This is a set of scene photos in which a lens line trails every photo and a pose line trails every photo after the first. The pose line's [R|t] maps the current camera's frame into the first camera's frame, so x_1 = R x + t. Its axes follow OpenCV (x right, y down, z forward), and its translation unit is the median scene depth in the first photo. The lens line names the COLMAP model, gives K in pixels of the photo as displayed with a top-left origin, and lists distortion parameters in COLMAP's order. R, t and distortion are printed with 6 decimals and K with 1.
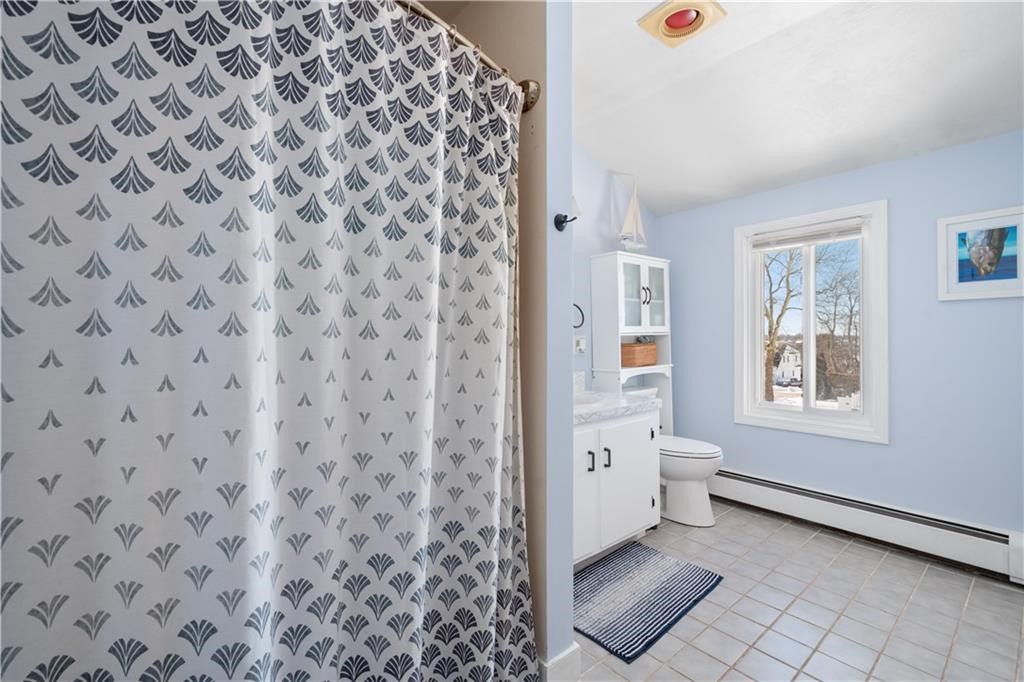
lens RADIAL K [[448.5, 0, 512.2], [0, 448.5, 336.3], [0, 0, 1]] dist [0.002762, 0.000251]
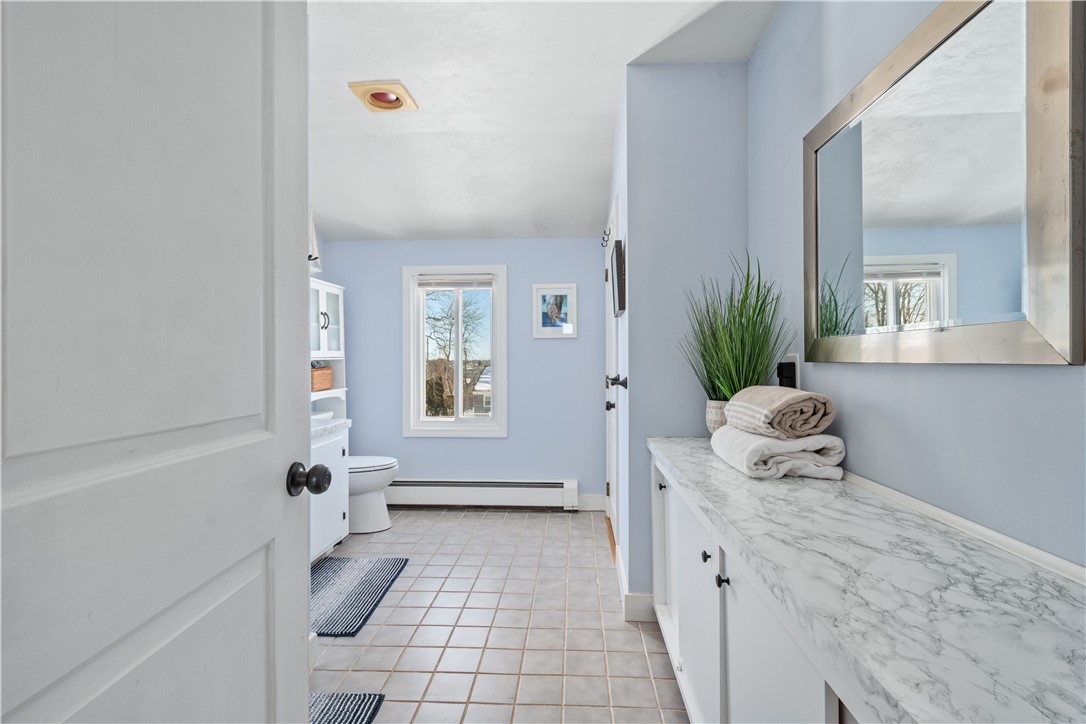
lens RADIAL K [[544.5, 0, 546.1], [0, 544.5, 353.9], [0, 0, 1]] dist [0.001451, 0.000171]
pose [[0.684532, 0.011371, 0.728894, -0.322094], [-0.002221, 0.999906, -0.013513, -0.001009], [-0.728979, 0.007631, 0.684493, -0.258663]]
